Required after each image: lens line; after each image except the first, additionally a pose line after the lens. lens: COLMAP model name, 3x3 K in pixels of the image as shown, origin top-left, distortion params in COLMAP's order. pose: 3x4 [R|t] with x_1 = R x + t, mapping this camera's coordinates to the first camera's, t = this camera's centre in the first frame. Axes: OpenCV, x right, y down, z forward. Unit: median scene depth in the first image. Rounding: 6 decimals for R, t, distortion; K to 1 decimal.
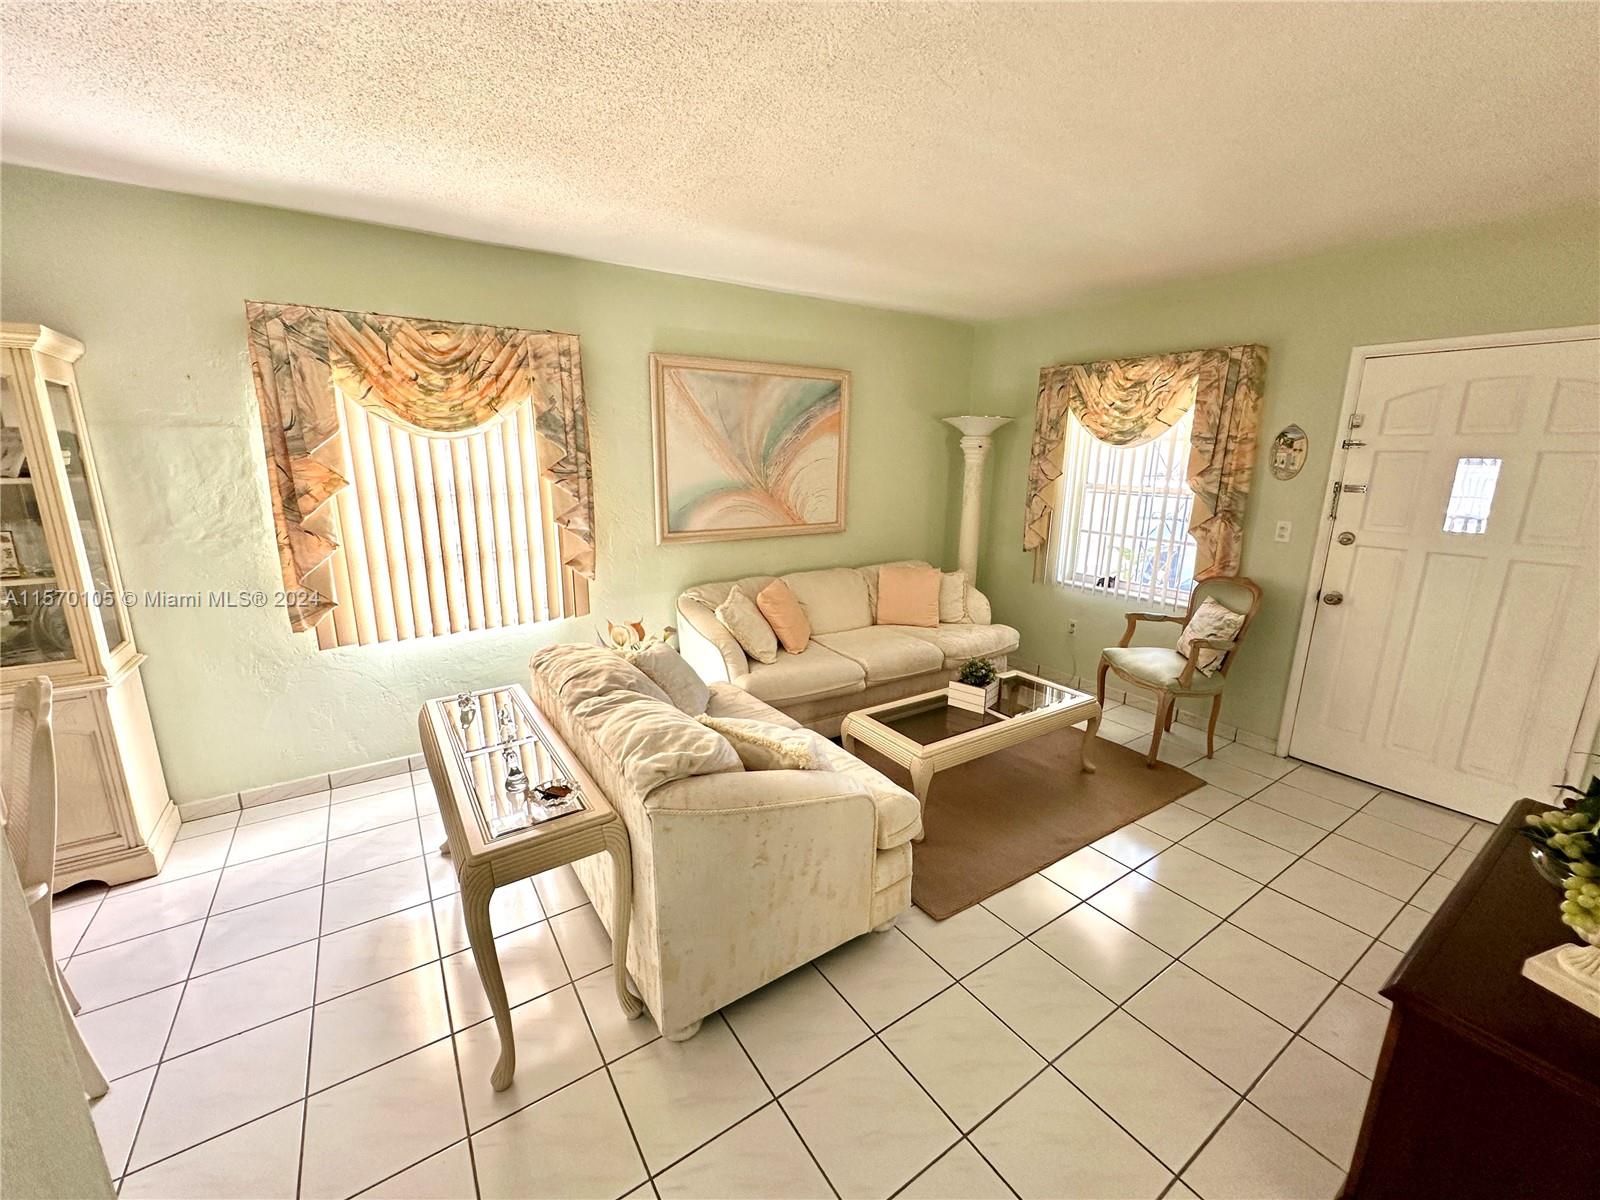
lens RADIAL K [[641.7, 0, 801.0], [0, 641.7, 600.3], [0, 0, 1]] dist [-0.004085, 0.000946]
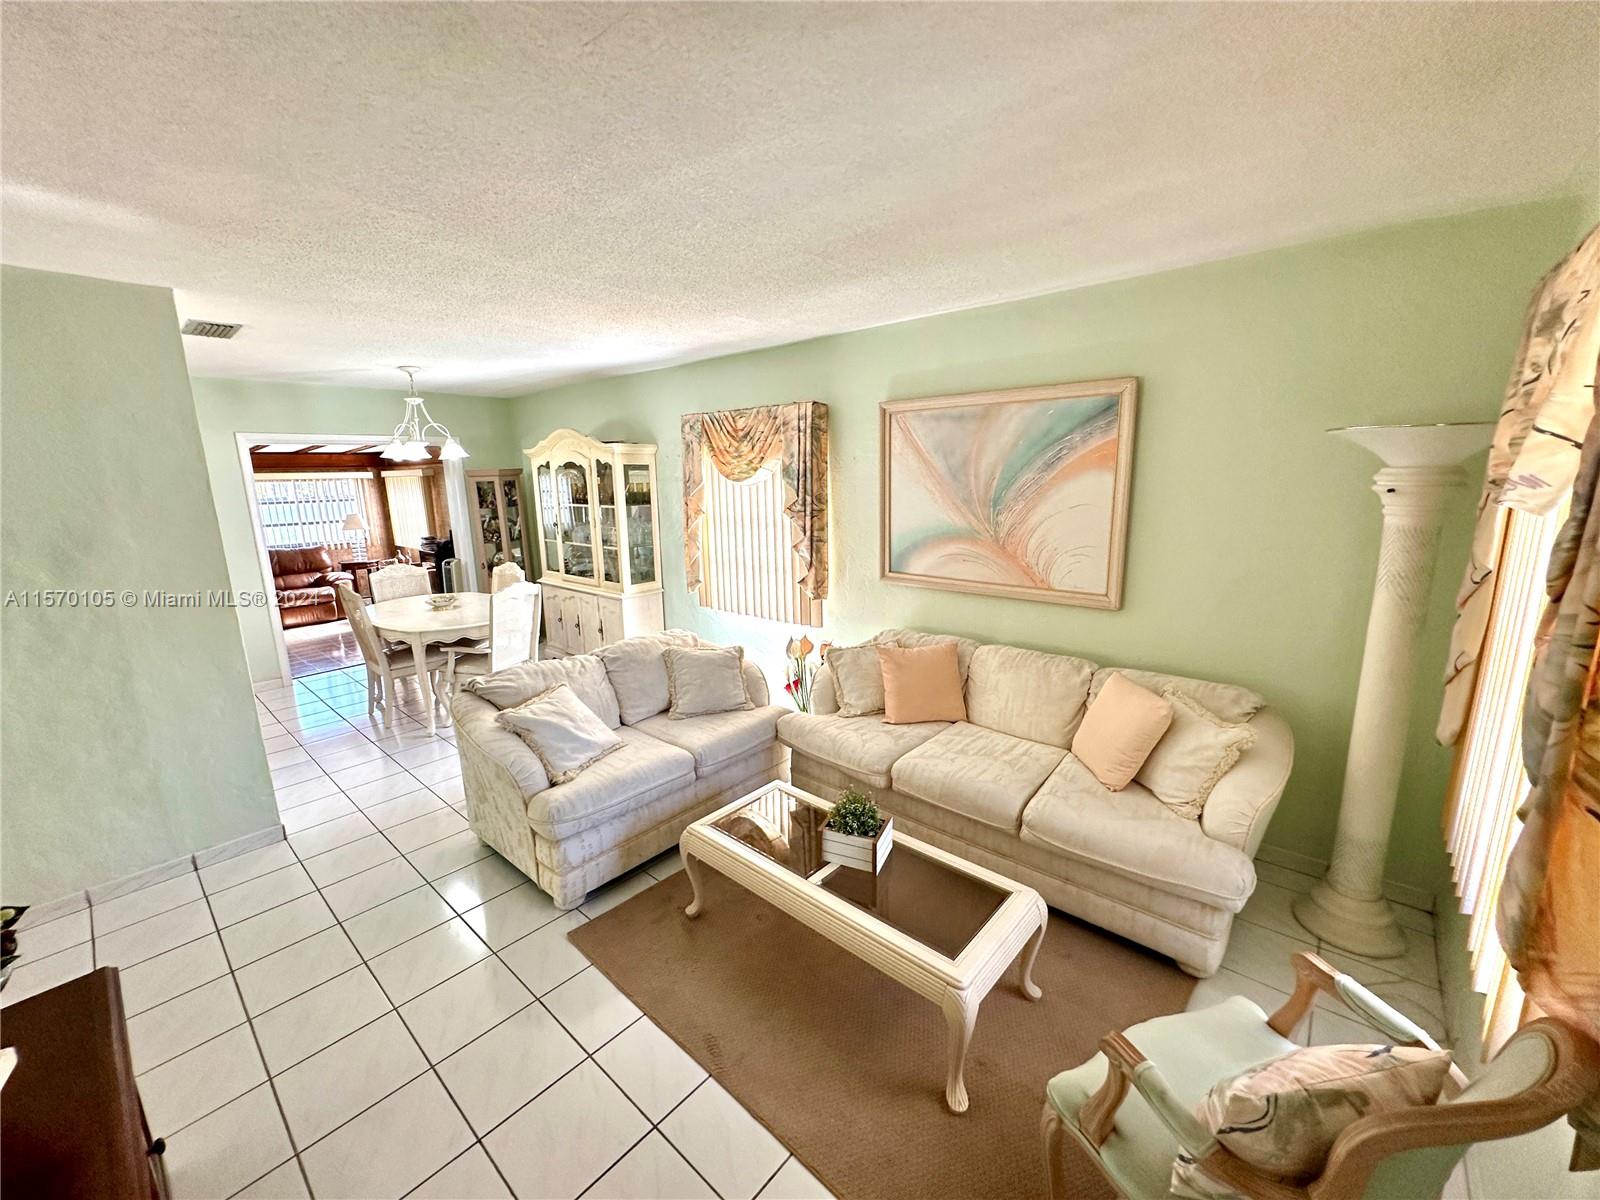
lens RADIAL K [[641.7, 0, 804.0], [0, 641.7, 599.6], [0, 0, 1]] dist [-0.004085, 0.000946]
pose [[0.258185, 0.178800, -0.949406, 0.937705], [-0.196737, 0.971863, 0.129528, -0.211706], [0.945852, 0.153341, 0.286097, 0.730132]]
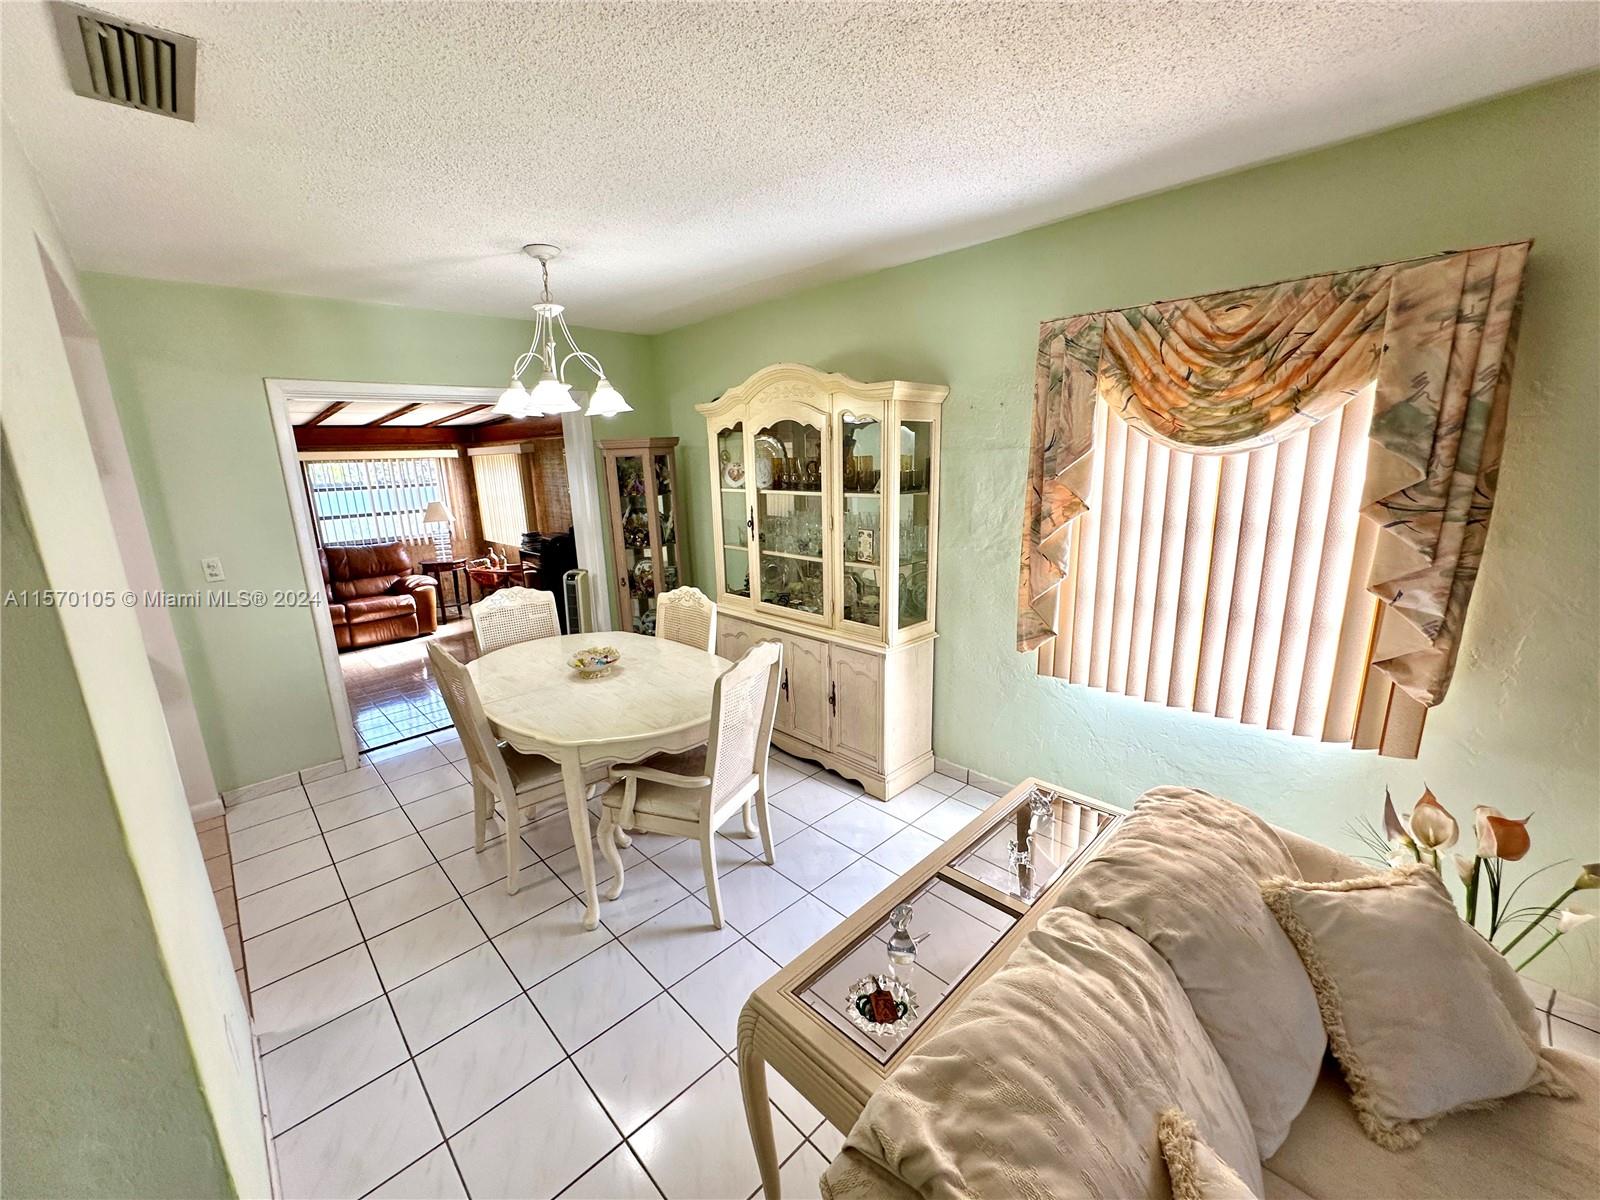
lens RADIAL K [[641.7, 0, 803.5], [0, 641.7, 598.3], [0, 0, 1]] dist [-0.004085, 0.000946]
pose [[0.175262, 0.206623, -0.962596, 0.098079], [-0.192237, 0.966092, 0.172372, -0.127321], [0.965571, 0.154836, 0.209040, 0.412508]]
